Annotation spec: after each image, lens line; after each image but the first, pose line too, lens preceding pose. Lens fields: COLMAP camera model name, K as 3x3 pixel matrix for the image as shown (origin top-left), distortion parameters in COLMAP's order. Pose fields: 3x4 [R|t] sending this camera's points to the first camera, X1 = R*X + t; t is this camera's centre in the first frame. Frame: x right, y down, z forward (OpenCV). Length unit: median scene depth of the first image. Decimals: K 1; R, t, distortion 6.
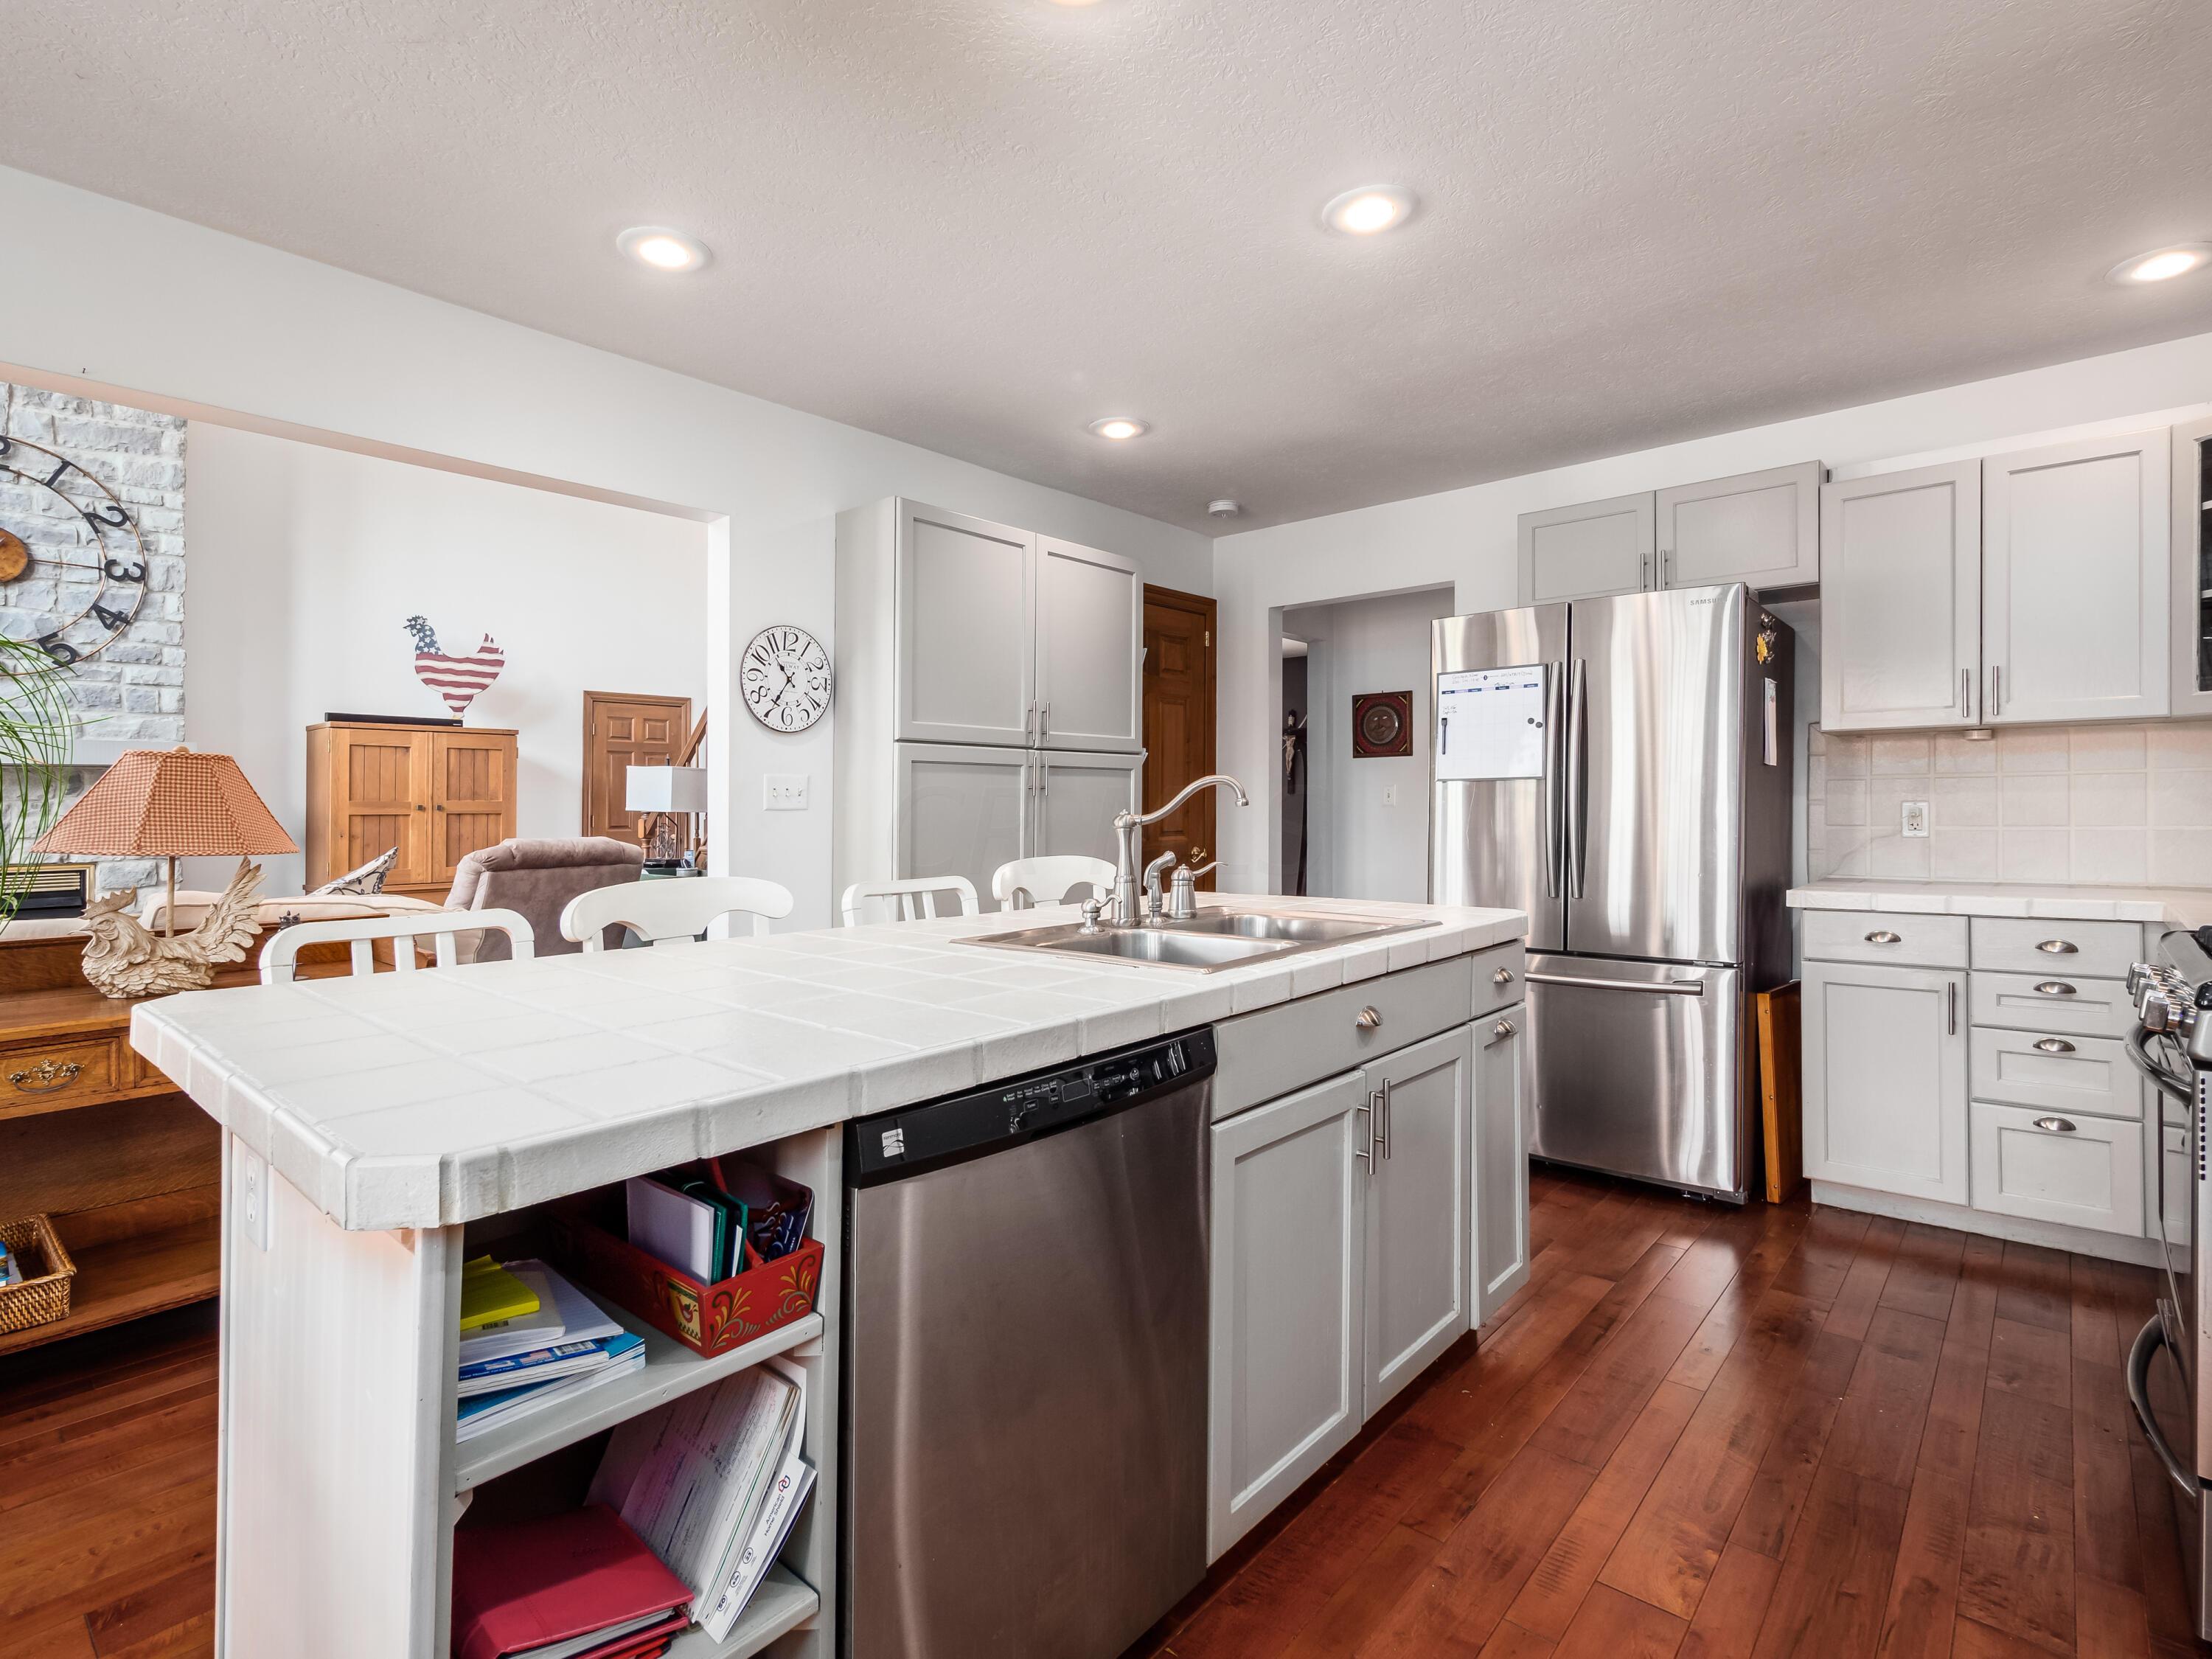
lens RADIAL K [[1073.0, 0, 1105.8], [0, 1073.0, 818.0], [0, 0, 1]] dist [0.000437, 0.000152]
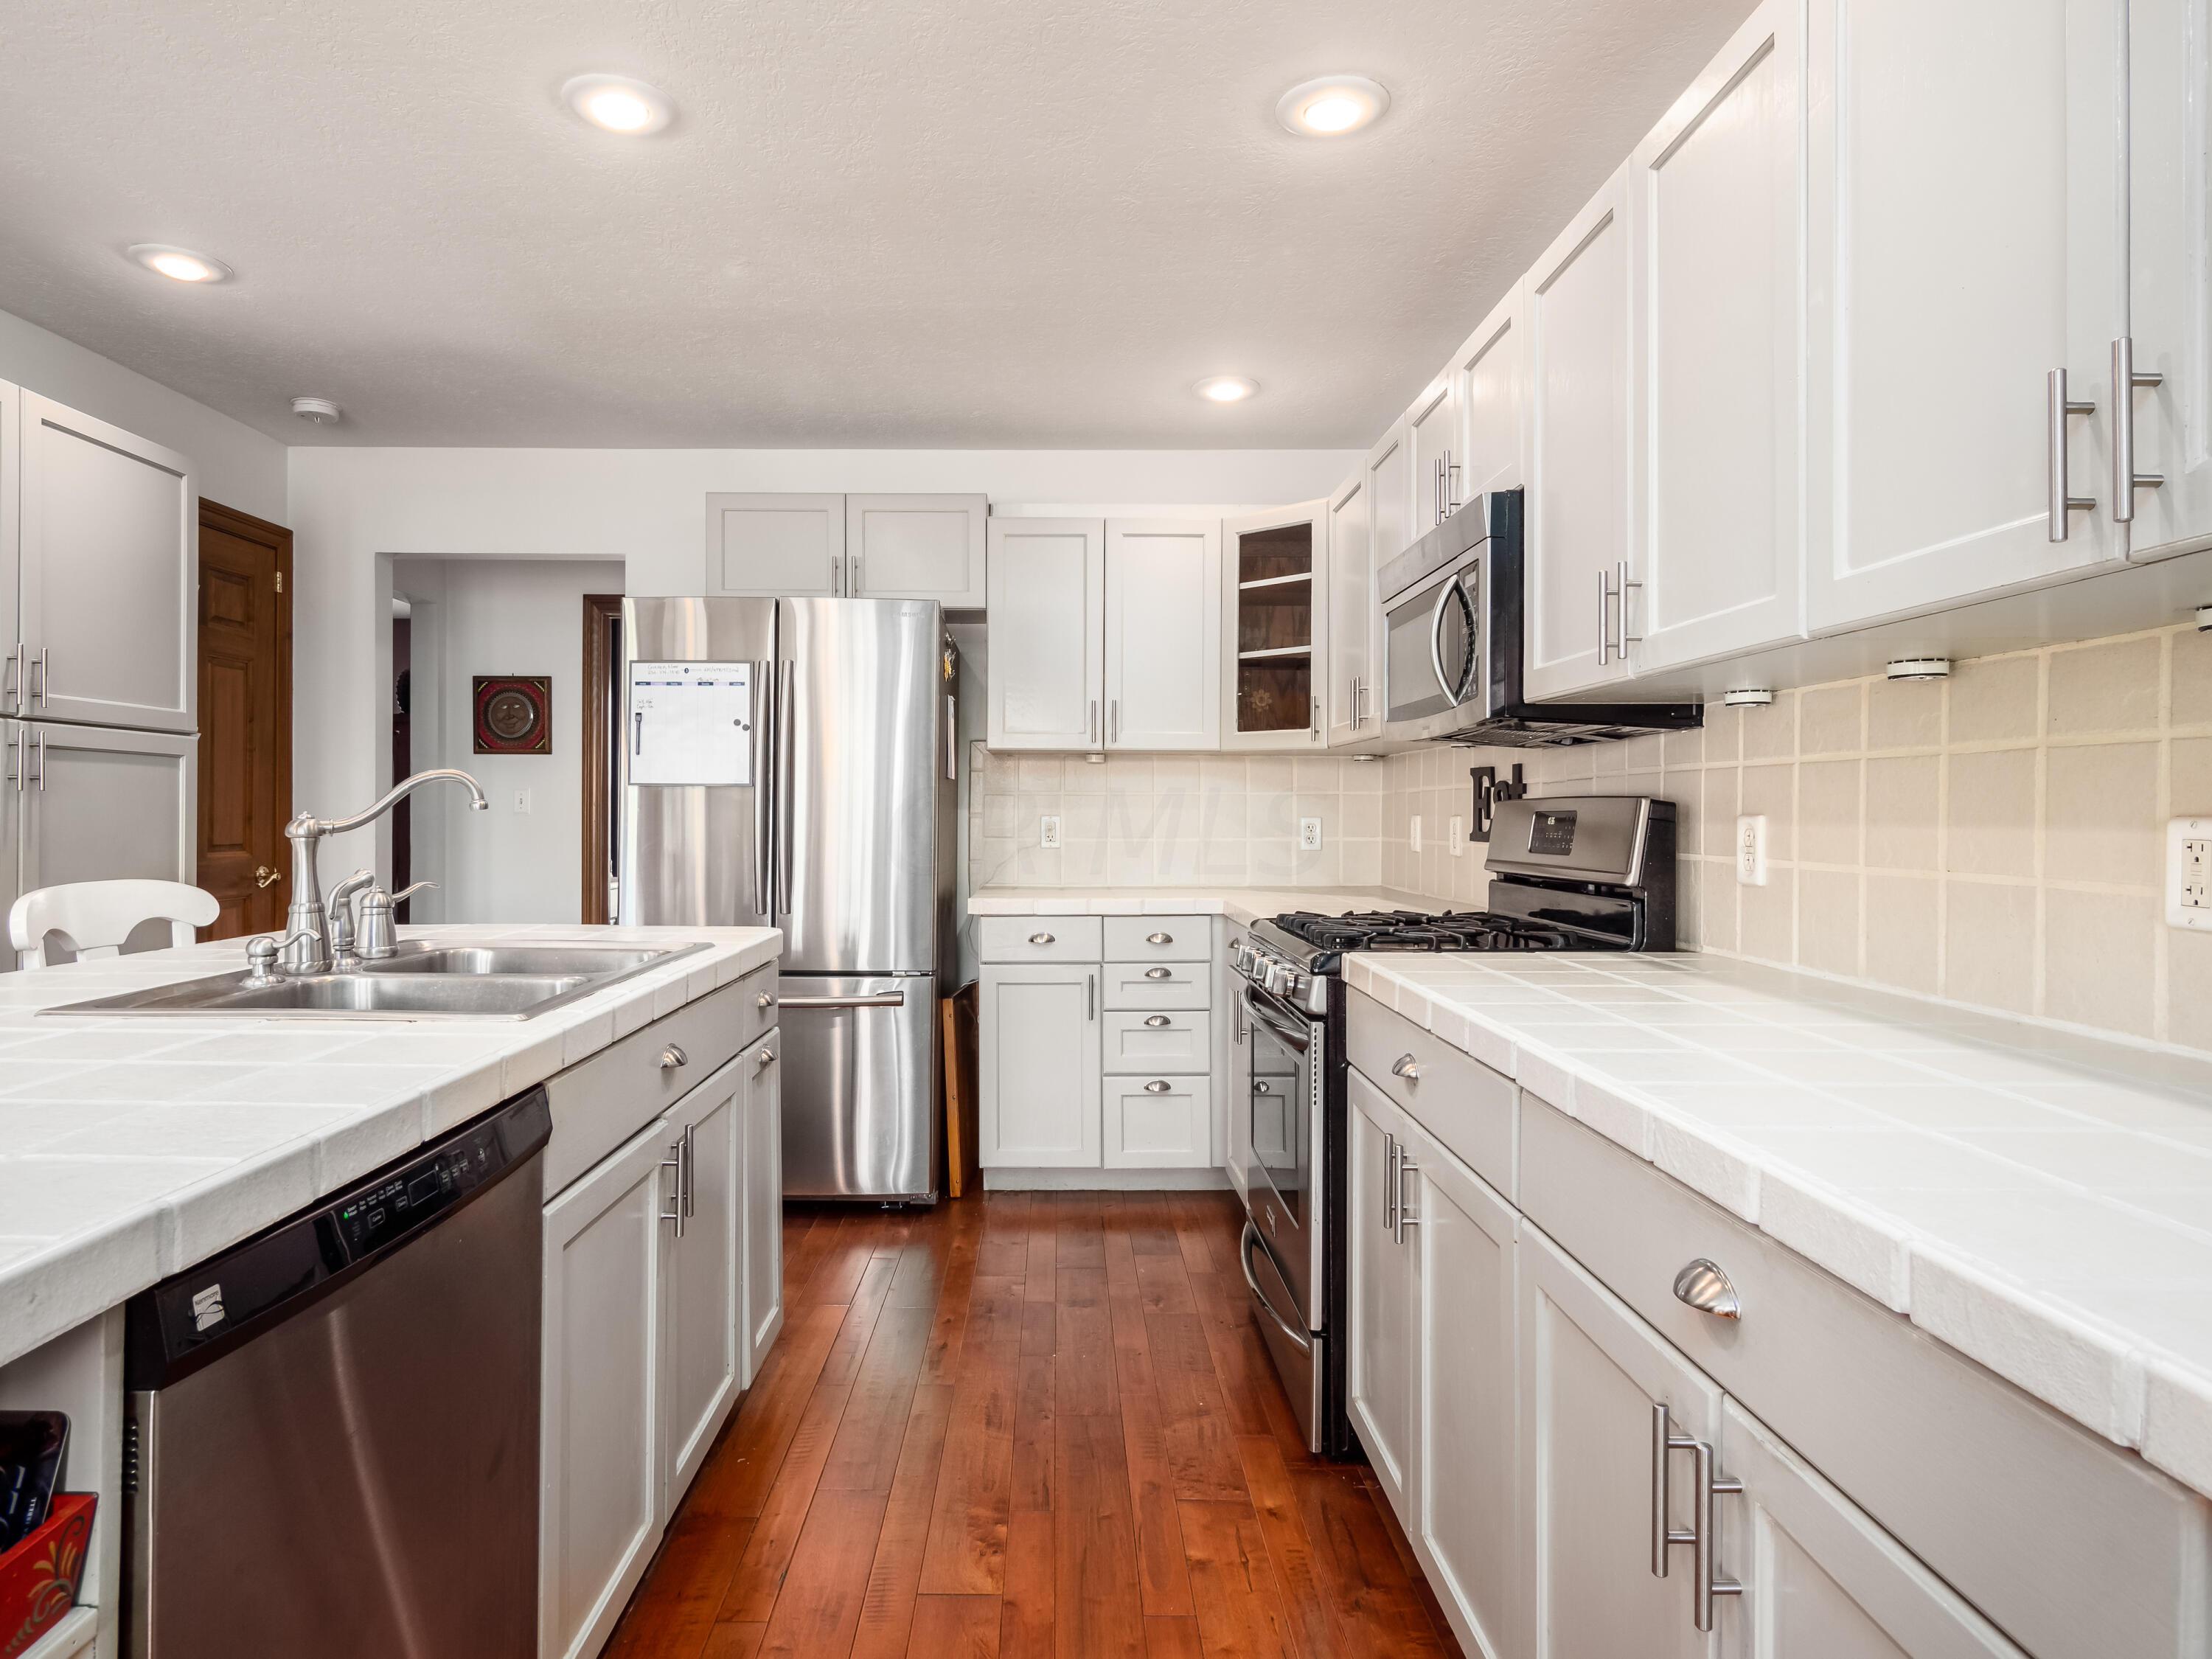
lens RADIAL K [[1236.3, 0, 1045.1], [0, 1236.3, 842.6], [0, 0, 1]] dist [-0.000373, 0.000344]
pose [[0.762088, -0.001099, 0.647473, -0.098405], [-0.005230, 0.999955, 0.007853, 0.002594], [-0.647453, -0.009371, 0.762048, 0.029445]]
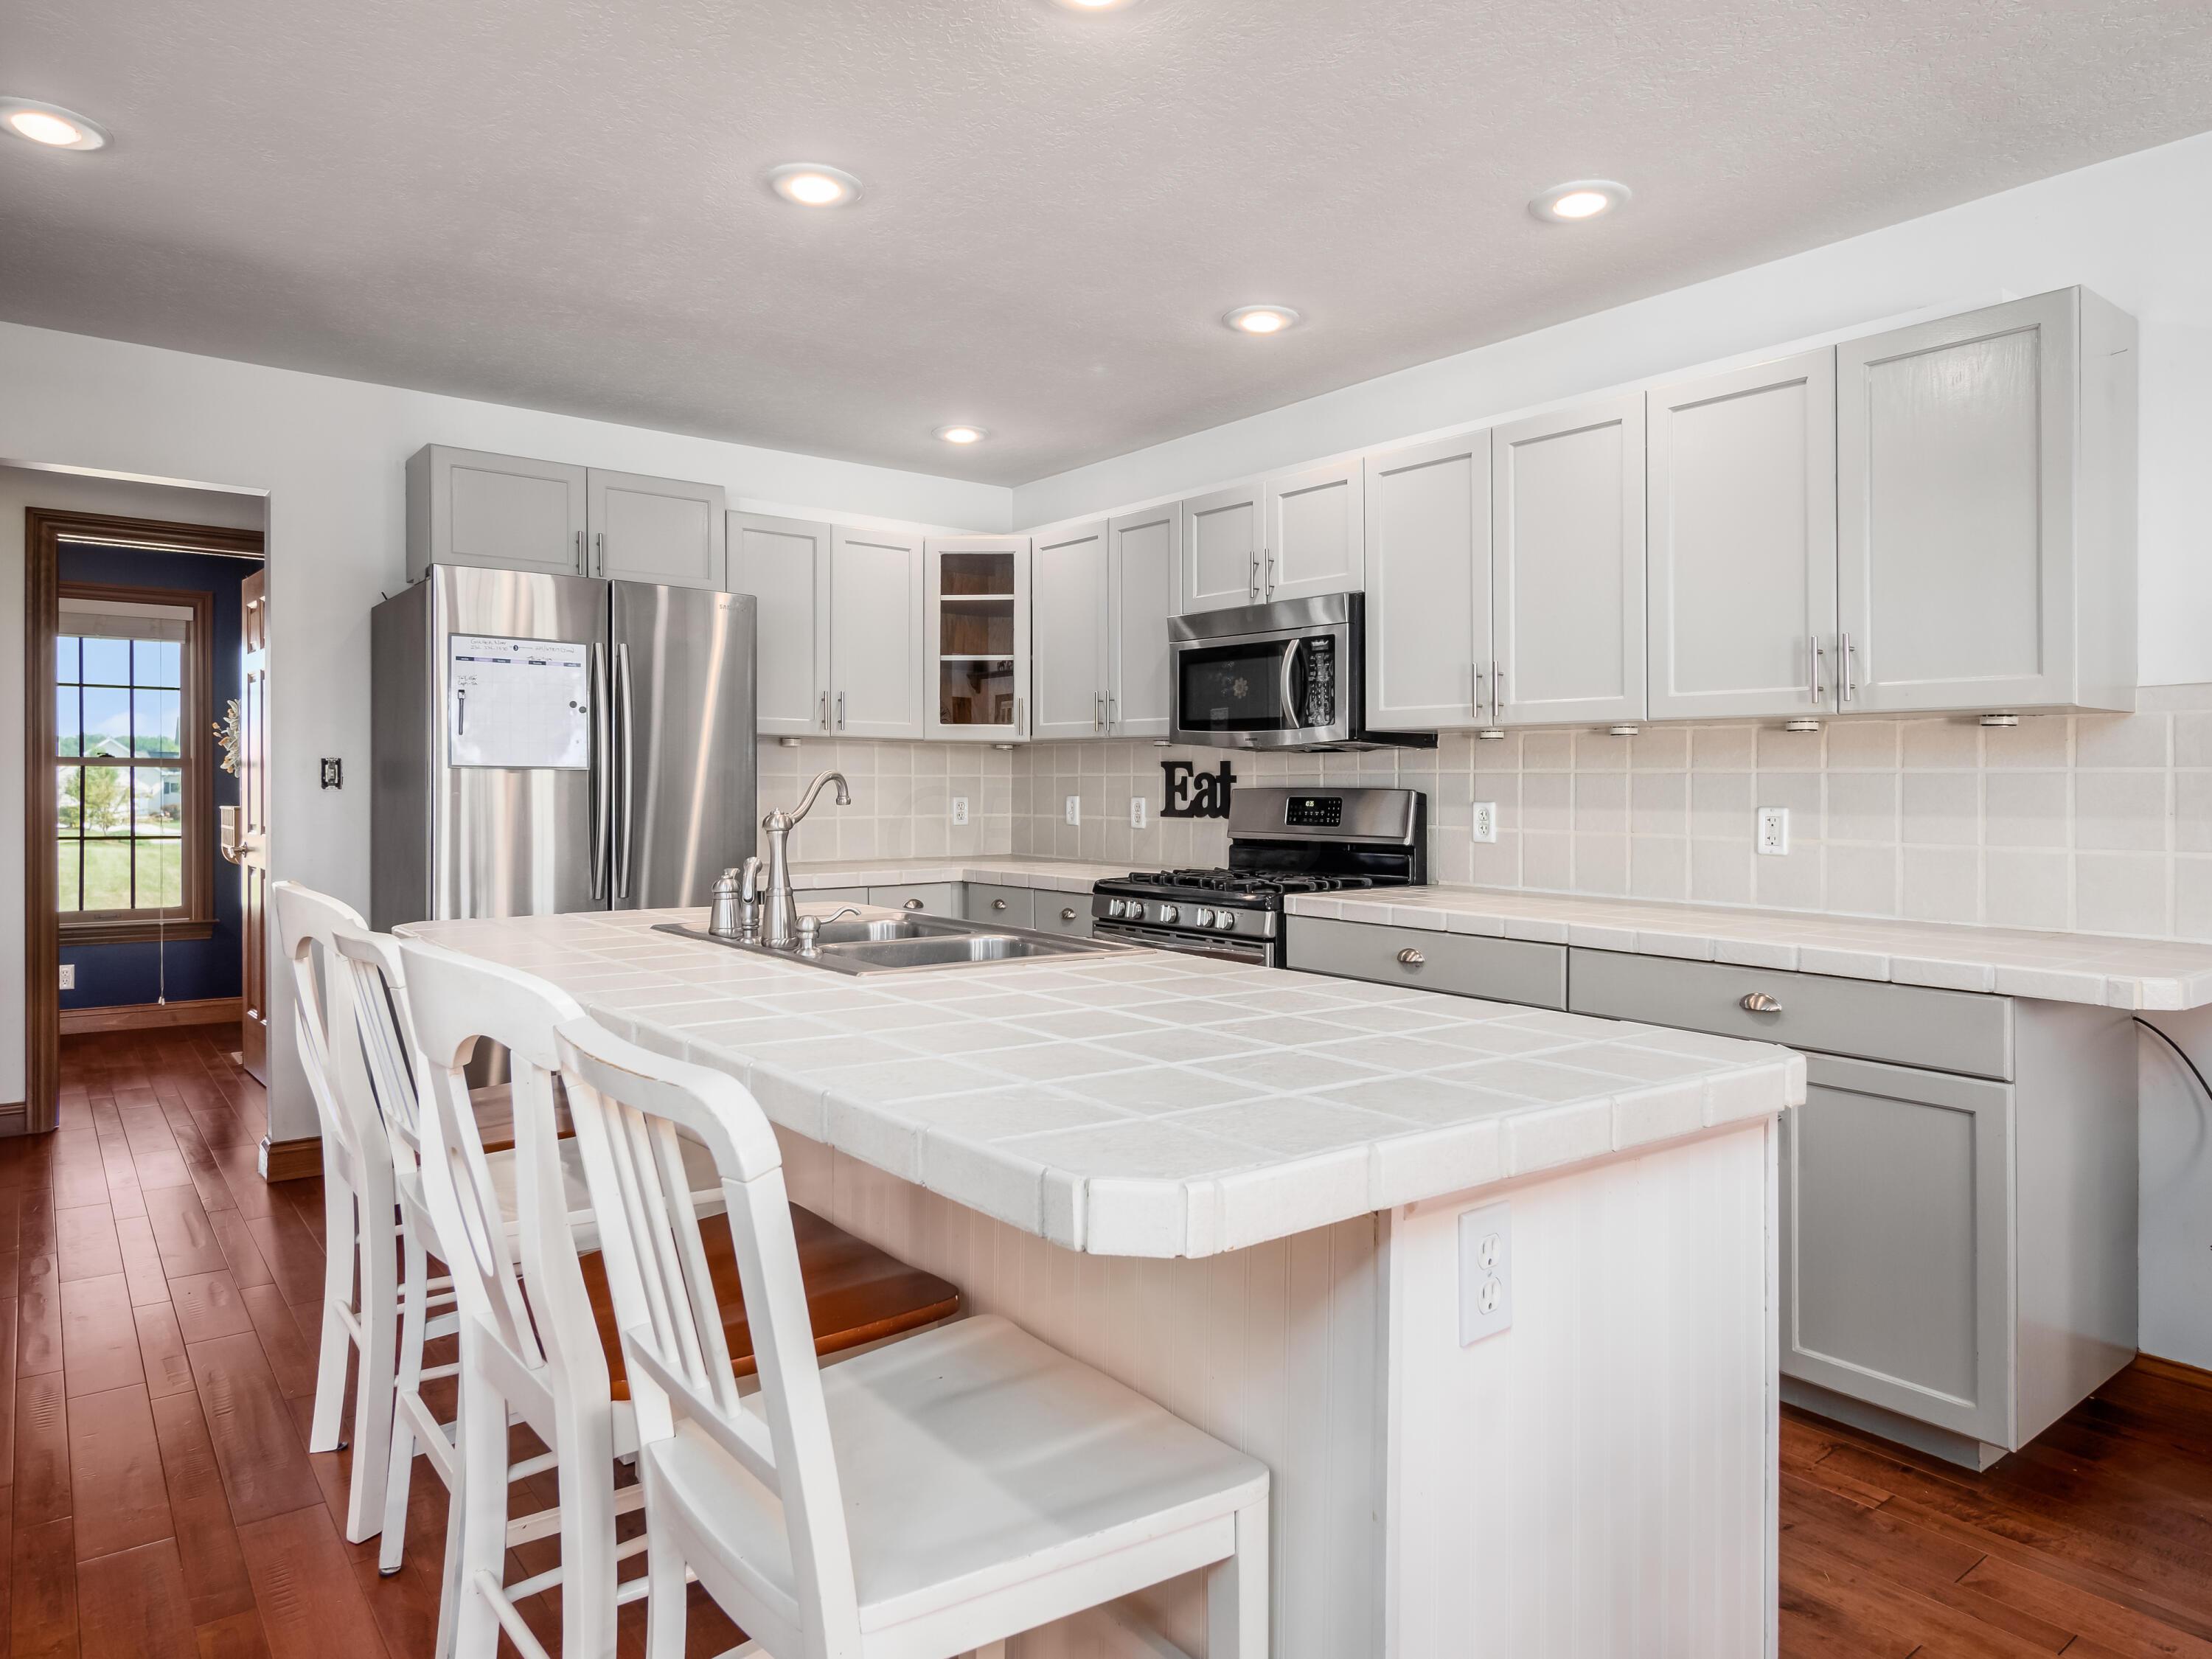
lens RADIAL K [[1296.2, 0, 1100.2], [0, 1296.2, 819.6], [0, 0, 1]] dist [0.002178, 0.002057]
pose [[0.216883, -0.012799, 0.976114, -0.642478], [0.001772, 0.999918, 0.012717, -0.008844], [-0.976196, -0.001029, 0.216888, 0.385927]]
